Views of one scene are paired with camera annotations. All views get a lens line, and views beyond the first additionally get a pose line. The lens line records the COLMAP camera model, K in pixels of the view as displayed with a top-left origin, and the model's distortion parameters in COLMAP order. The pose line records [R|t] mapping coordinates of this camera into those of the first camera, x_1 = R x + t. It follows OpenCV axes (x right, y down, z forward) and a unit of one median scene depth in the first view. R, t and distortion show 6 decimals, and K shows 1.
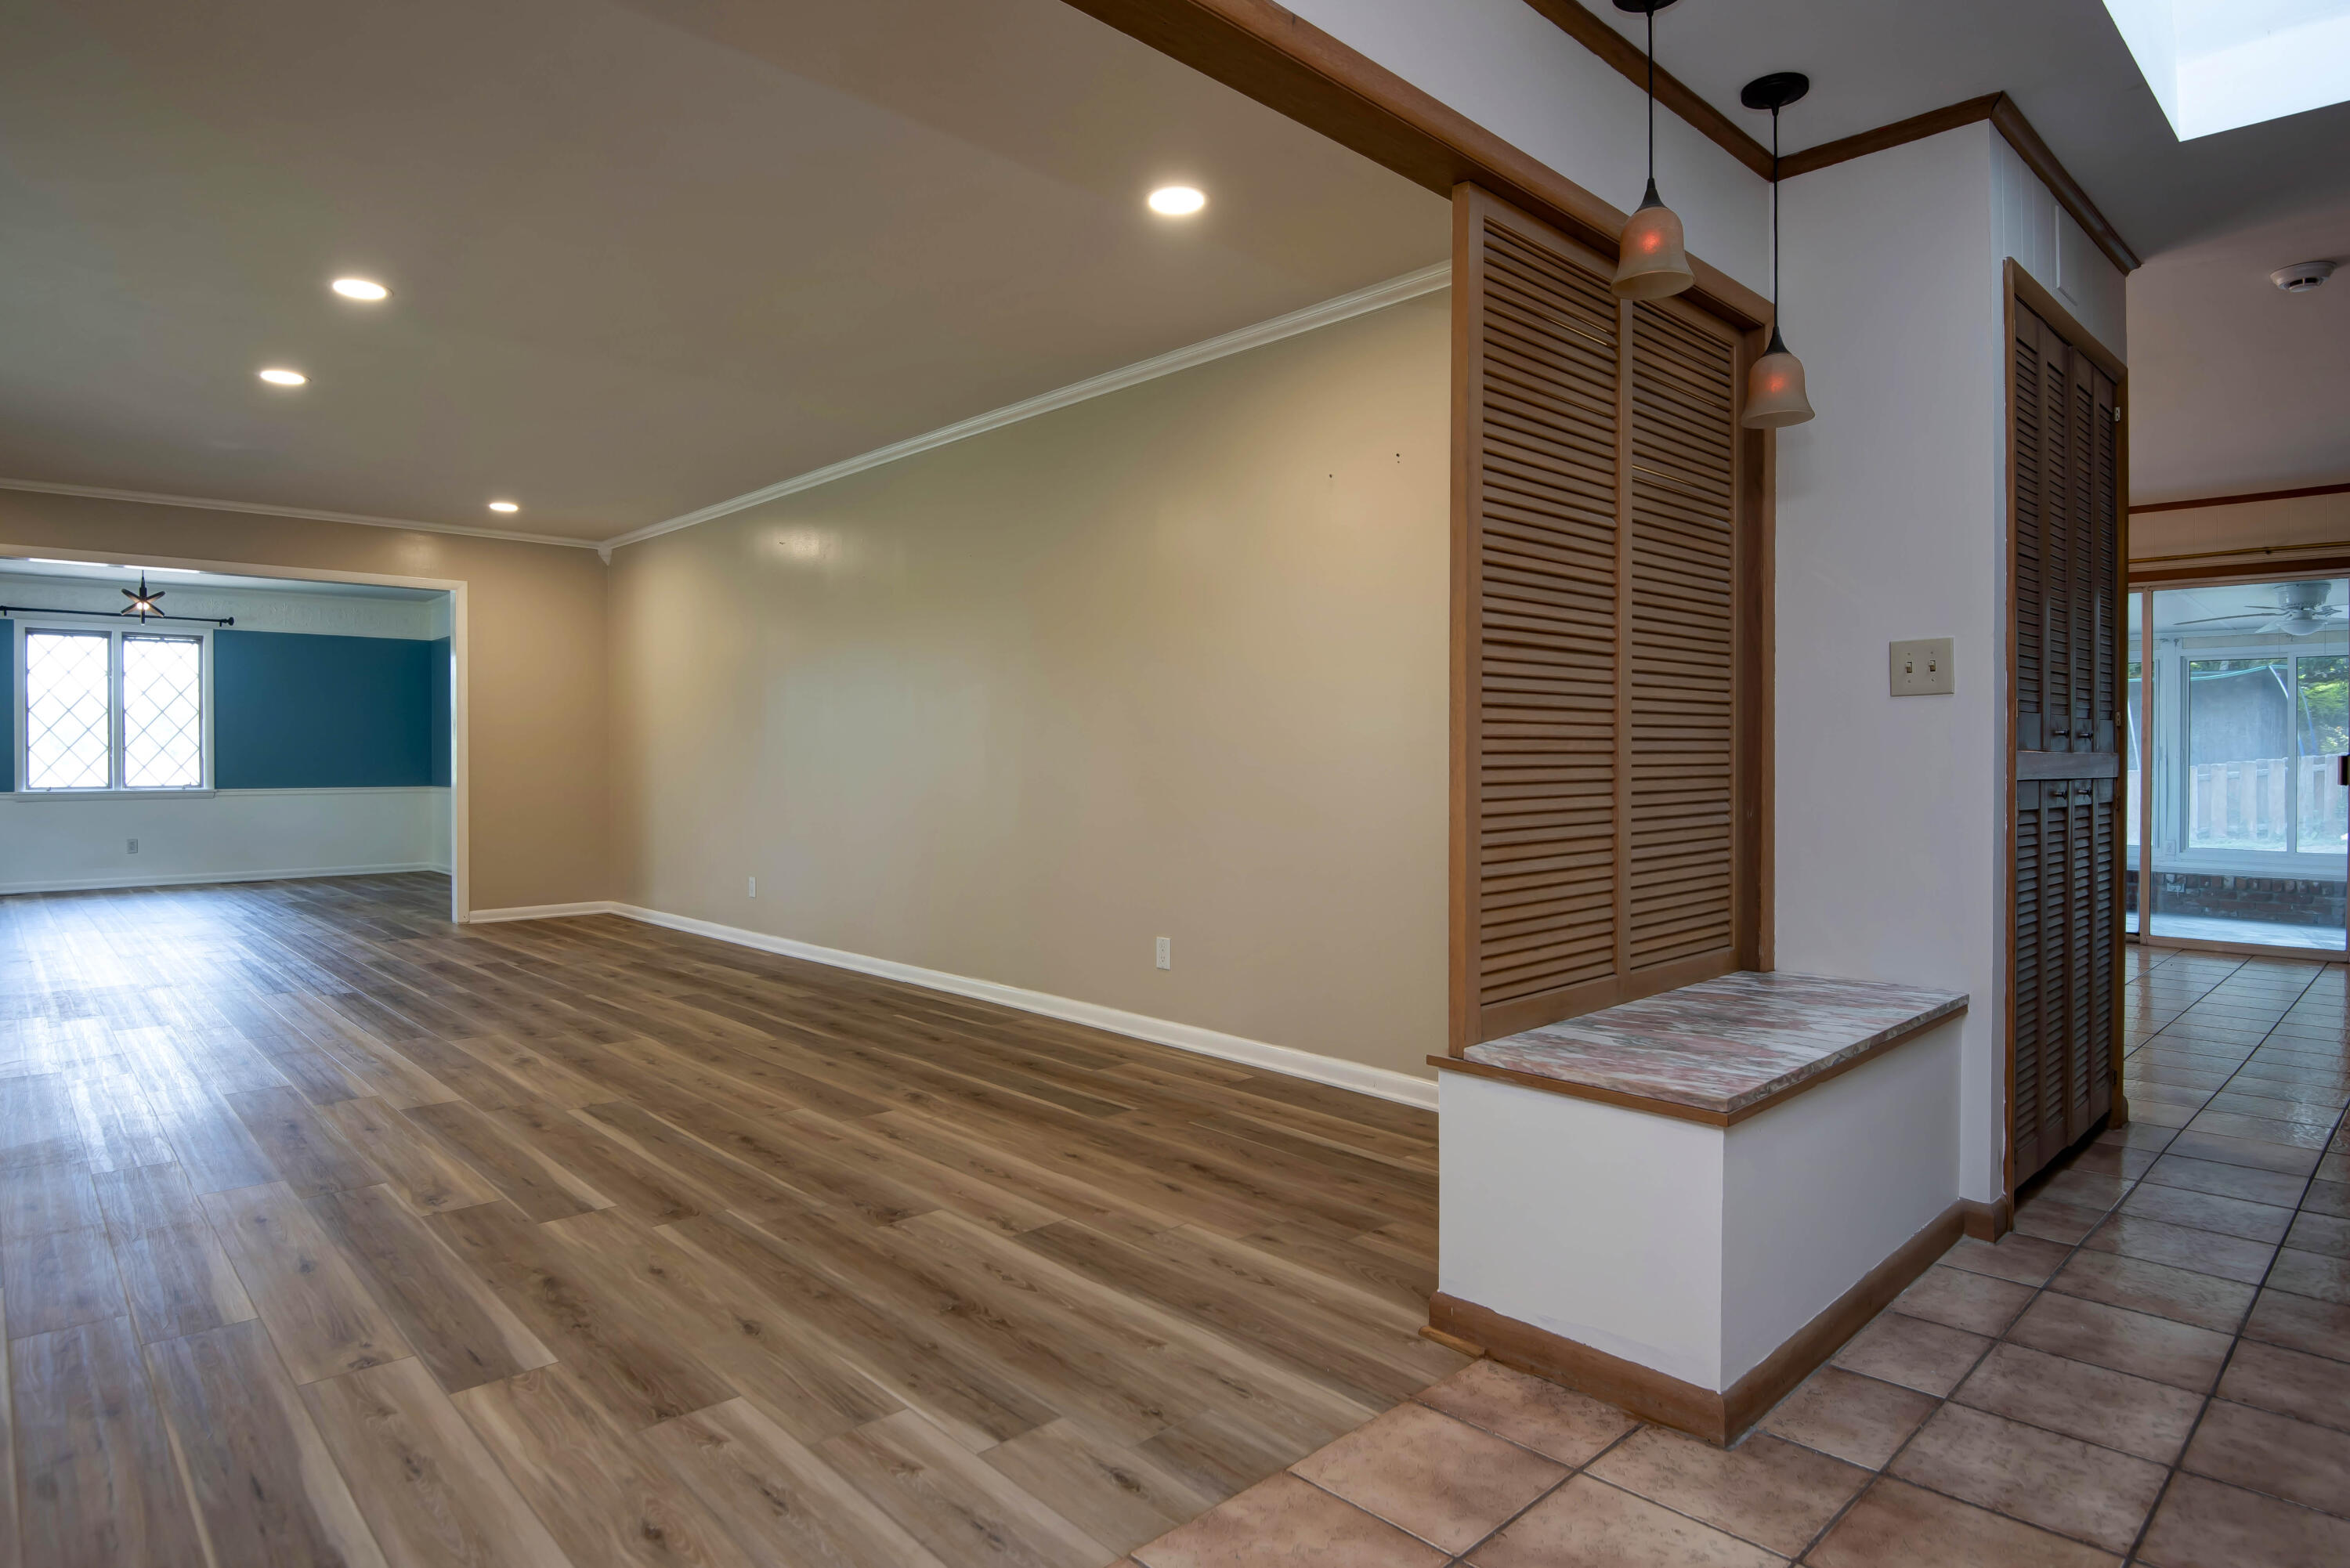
lens RADIAL K [[1299.2, 0, 1174.2], [0, 1299.2, 780.2], [0, 0, 1]] dist [0.001384, 0.000114]
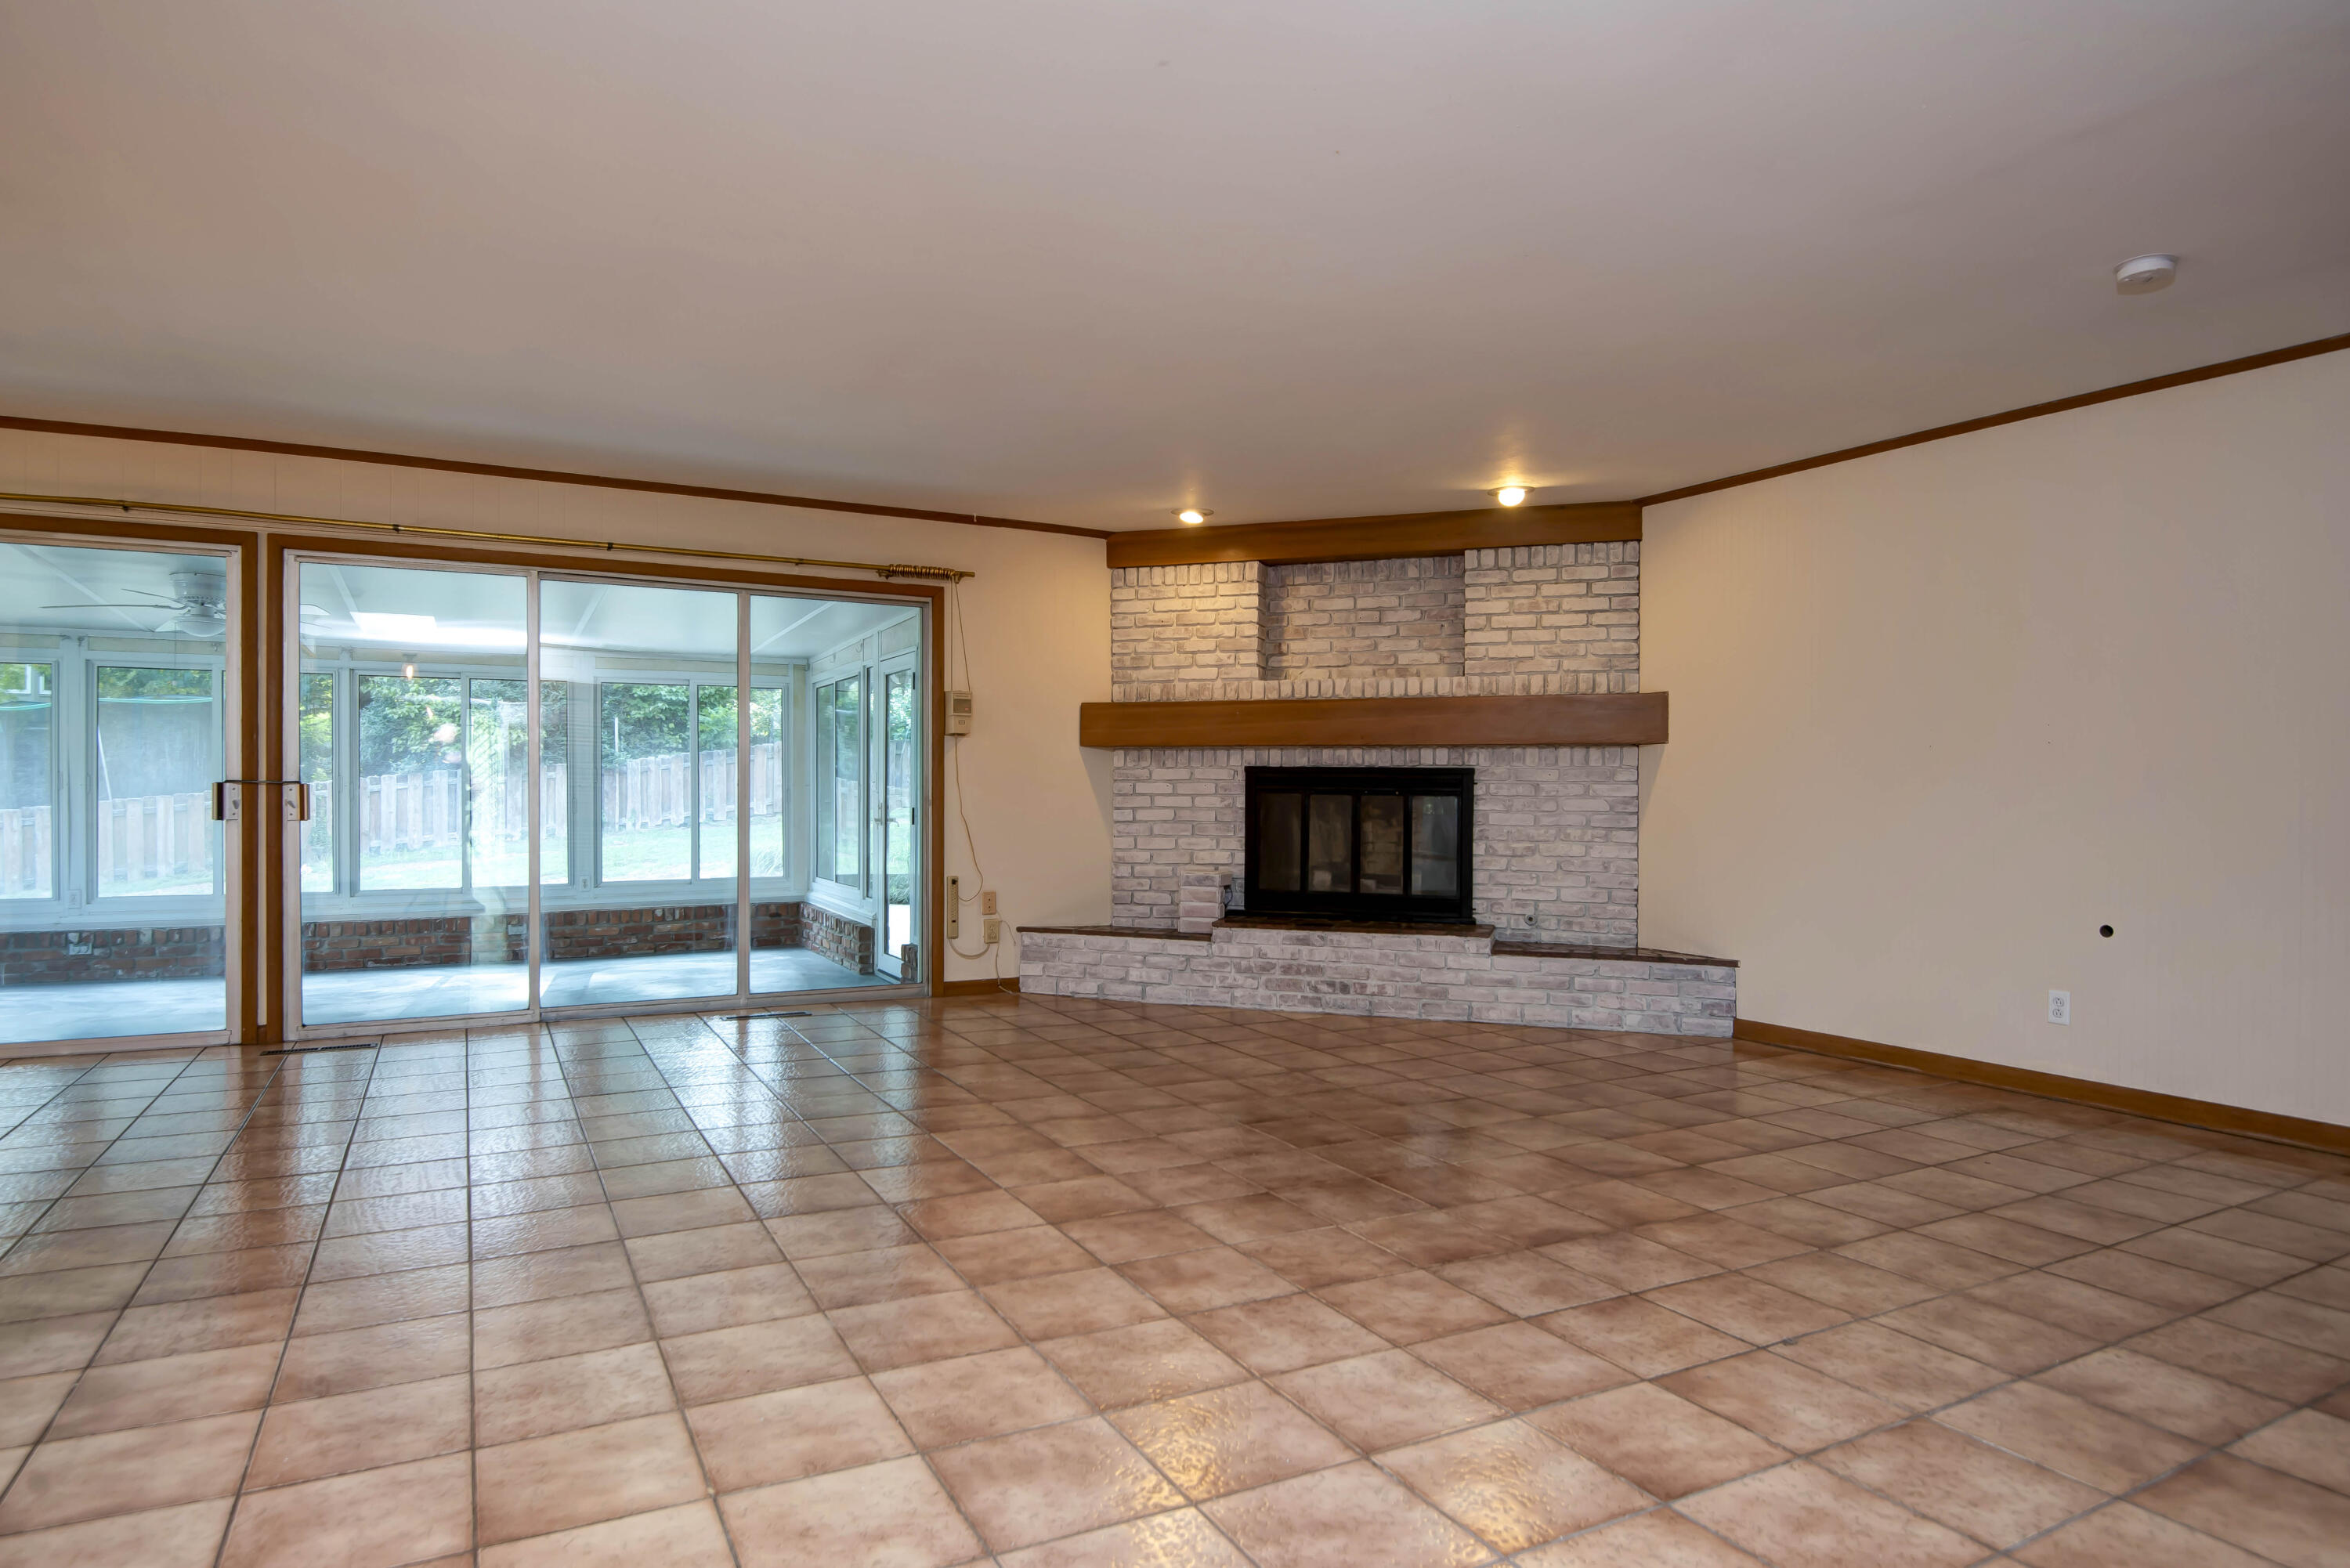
lens RADIAL K [[1299.2, 0, 1170.5], [0, 1299.2, 793.3], [0, 0, 1]] dist [0.001384, 0.000114]
pose [[0.251760, 0.001051, 0.967789, 0.171385], [0.006600, 0.999974, -0.002803, -0.006304], [-0.967767, 0.007093, 0.251746, 0.156483]]
